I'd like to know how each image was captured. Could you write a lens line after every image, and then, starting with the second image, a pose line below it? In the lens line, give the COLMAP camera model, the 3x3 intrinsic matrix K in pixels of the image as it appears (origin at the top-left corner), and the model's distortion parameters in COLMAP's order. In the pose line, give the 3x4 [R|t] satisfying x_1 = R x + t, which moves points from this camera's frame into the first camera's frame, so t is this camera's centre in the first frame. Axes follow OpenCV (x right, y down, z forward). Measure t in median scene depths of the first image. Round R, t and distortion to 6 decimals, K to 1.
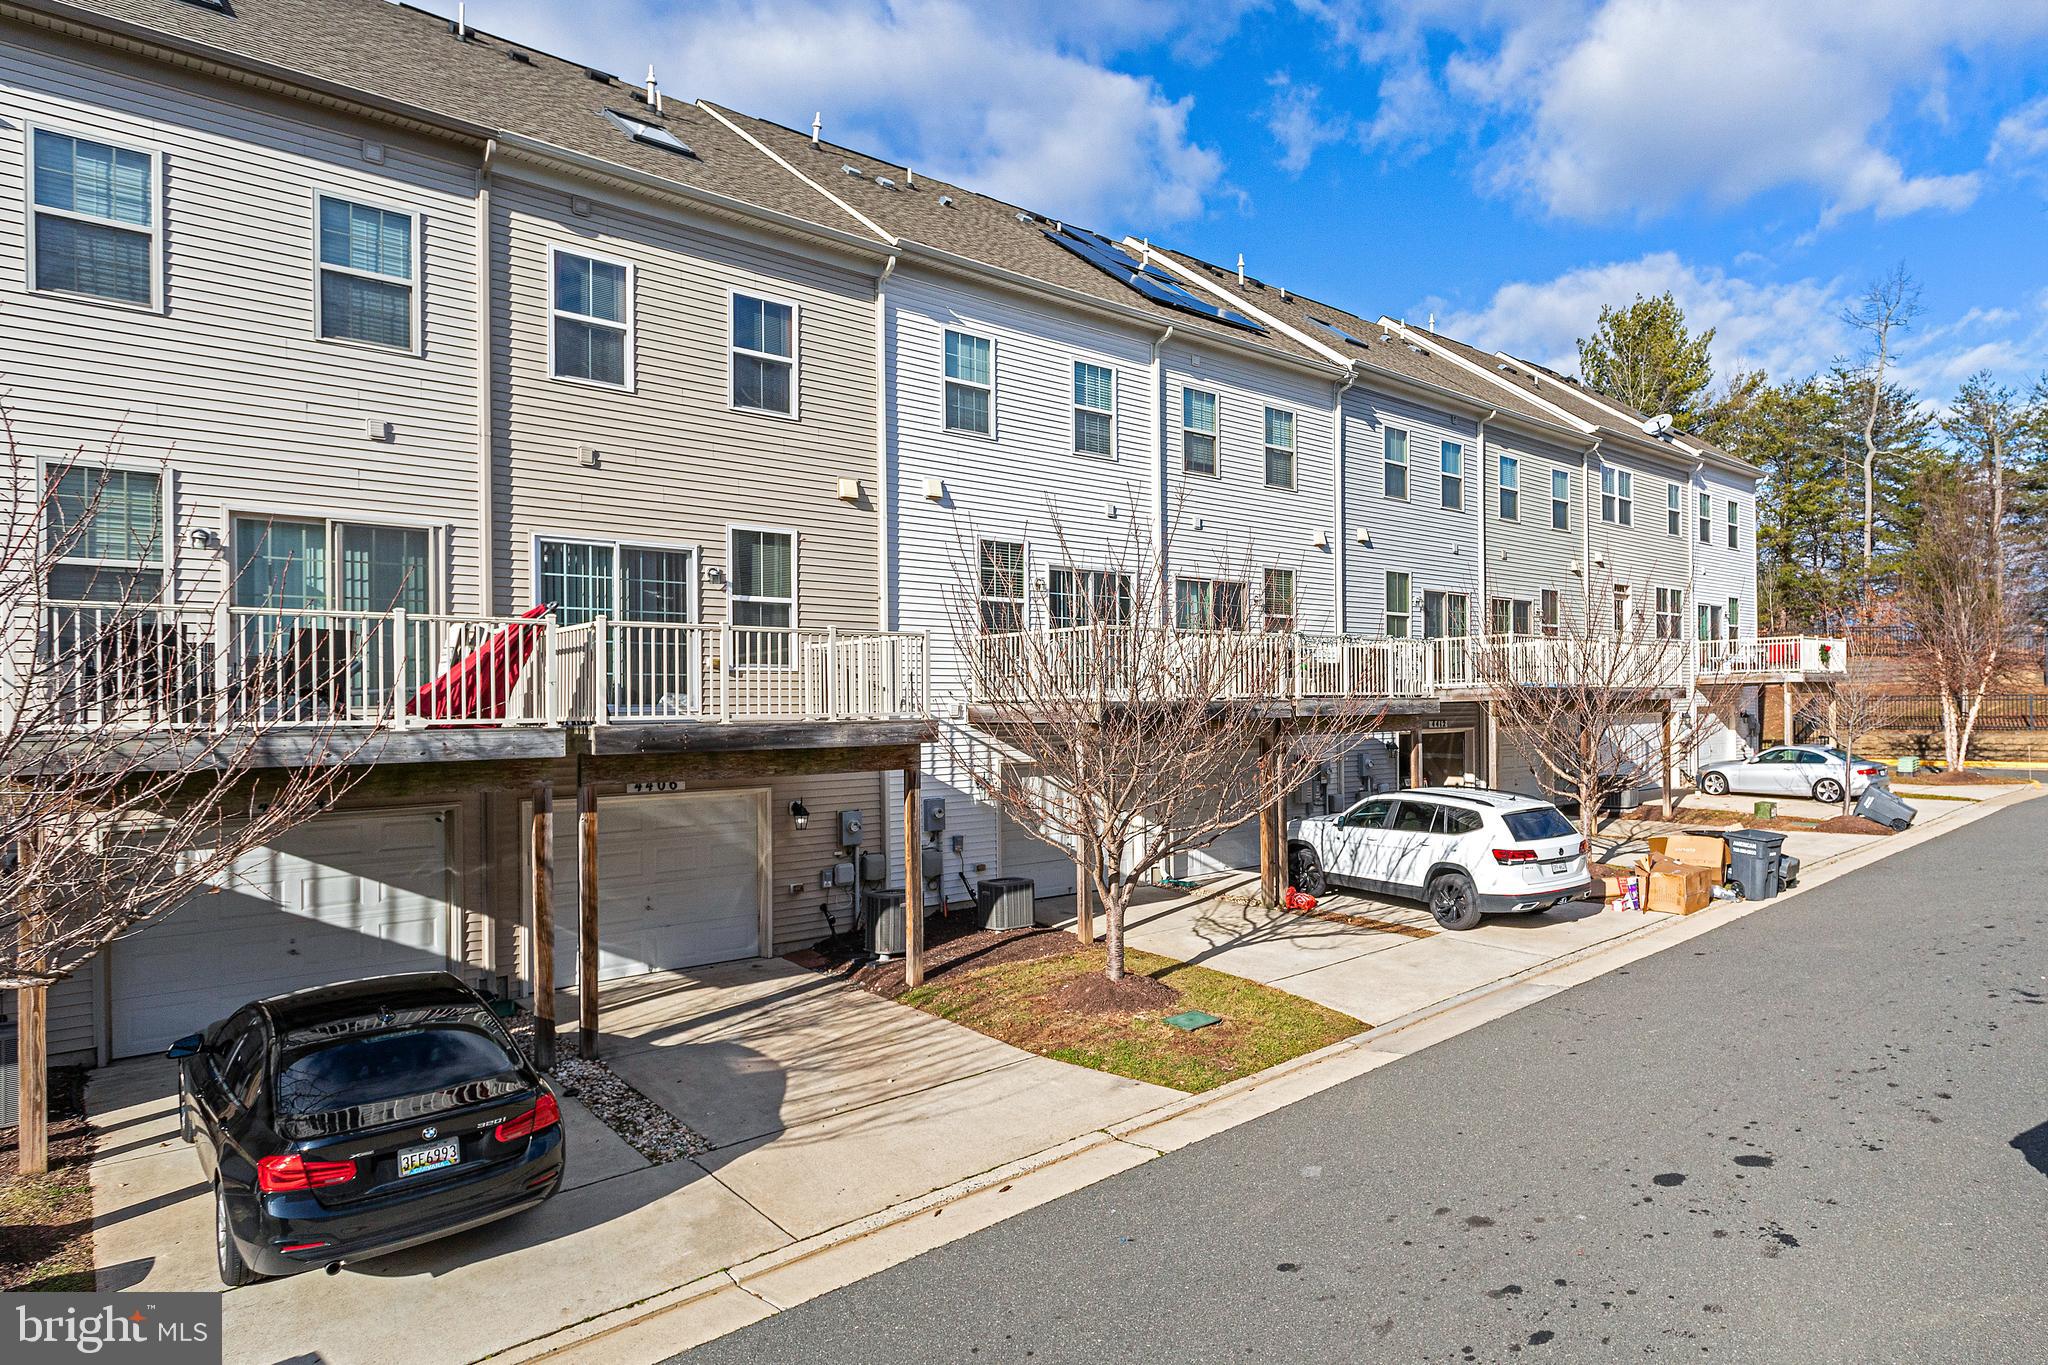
lens RADIAL K [[1069.6, 0, 1024.0], [0, 1069.6, 682.5], [0, 0, 1]] dist [-0.001231, 0.000666]
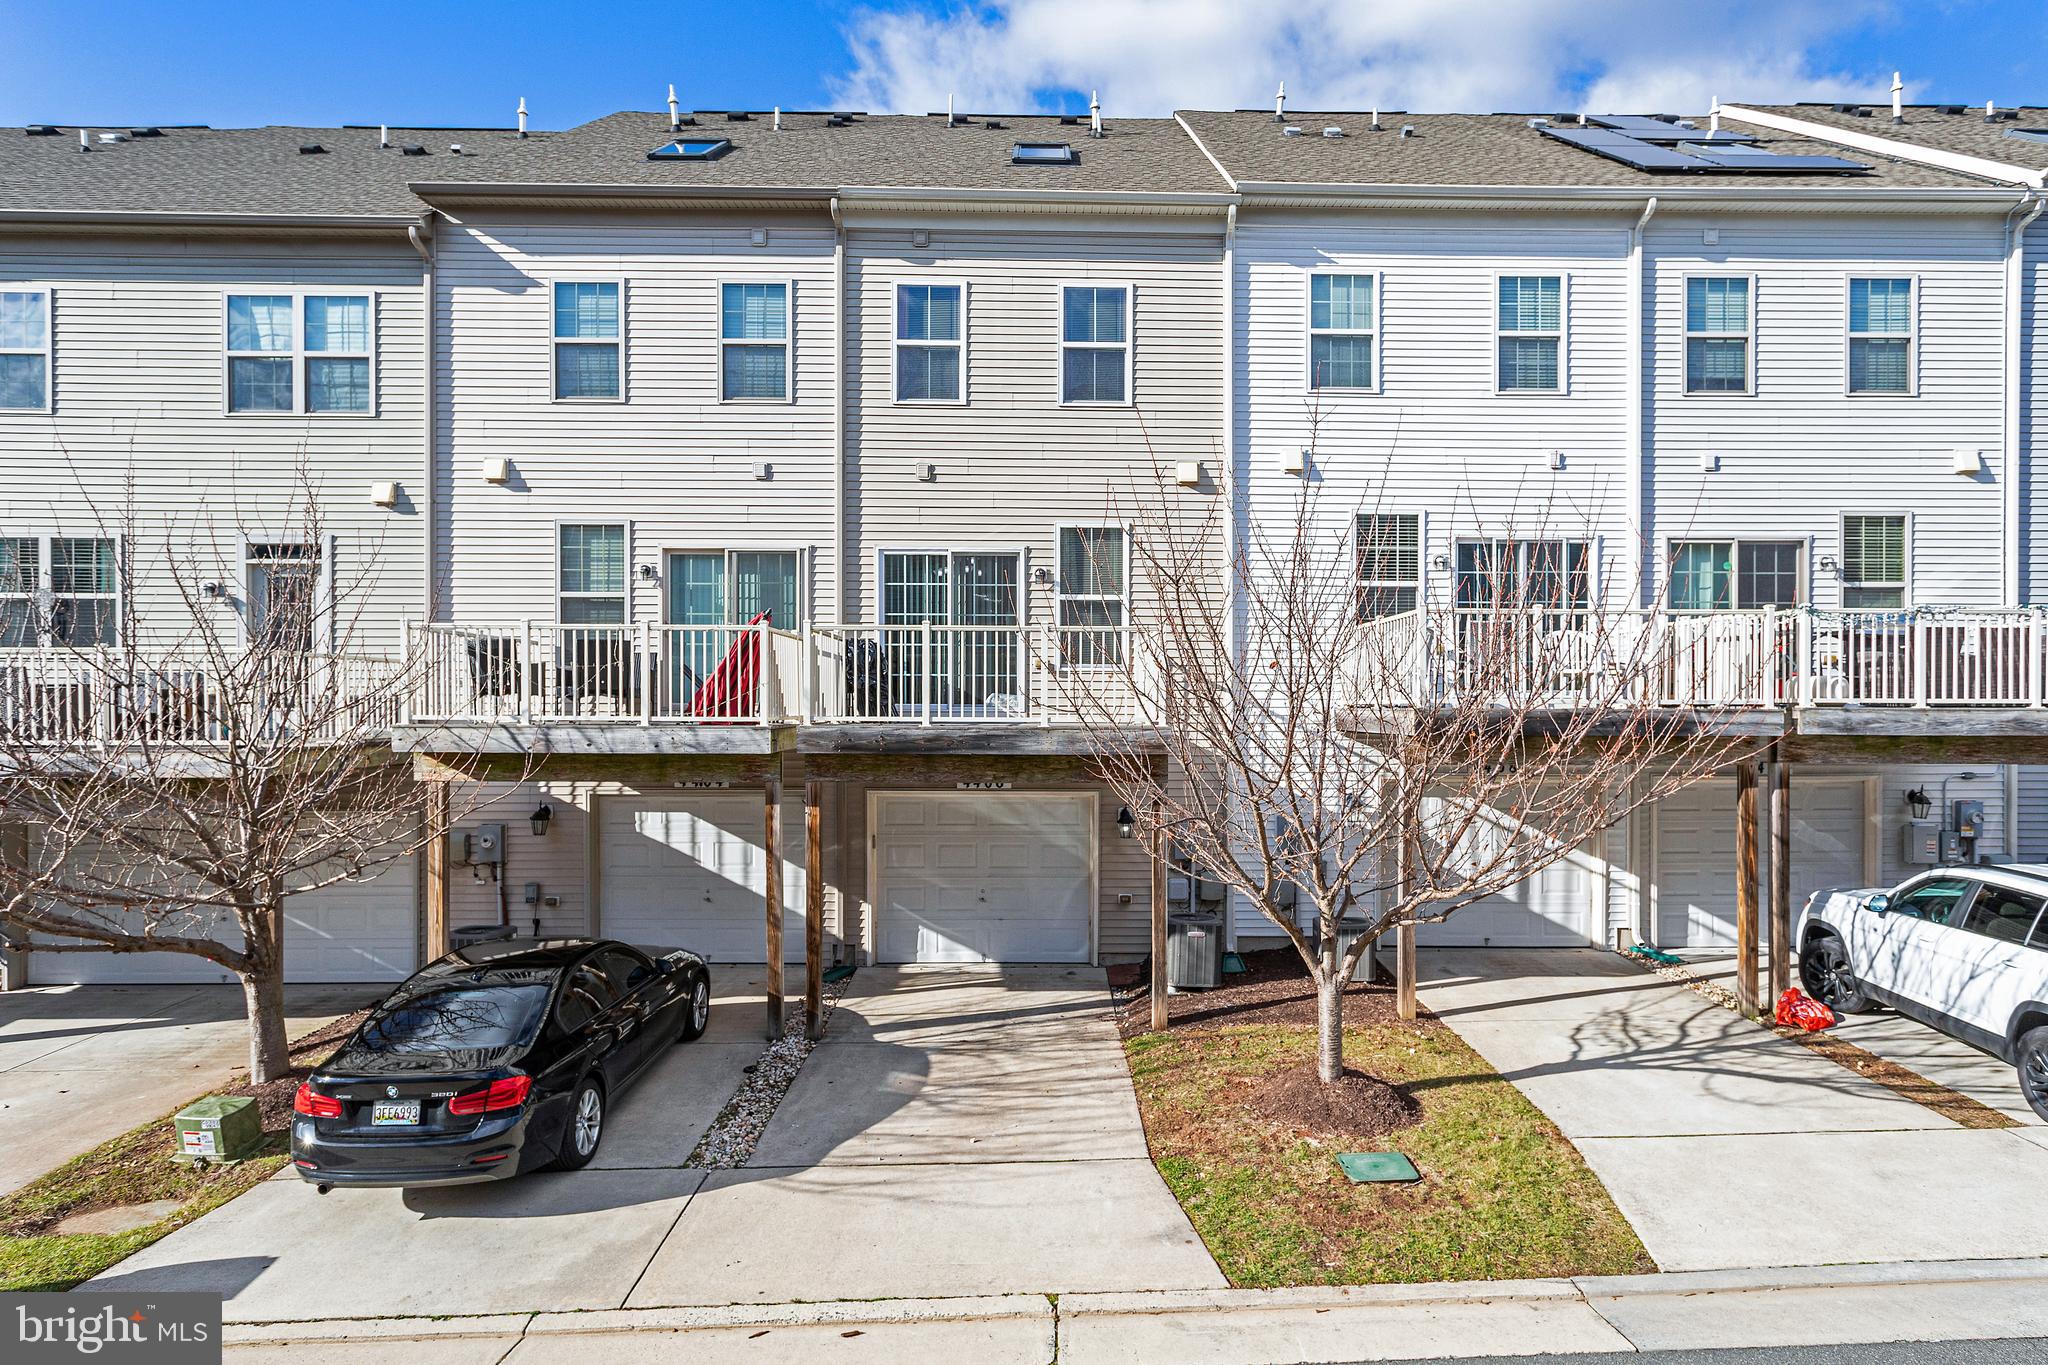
lens RADIAL K [[993.9, 0, 1023.3], [0, 993.9, 696.9], [0, 0, 1]] dist [-0.003031, 0.002247]
pose [[0.805691, 0.008482, -0.592275, 0.260196], [0.000877, 0.999879, 0.015513, -0.001733], [0.592335, -0.013018, 0.805586, 0.253209]]
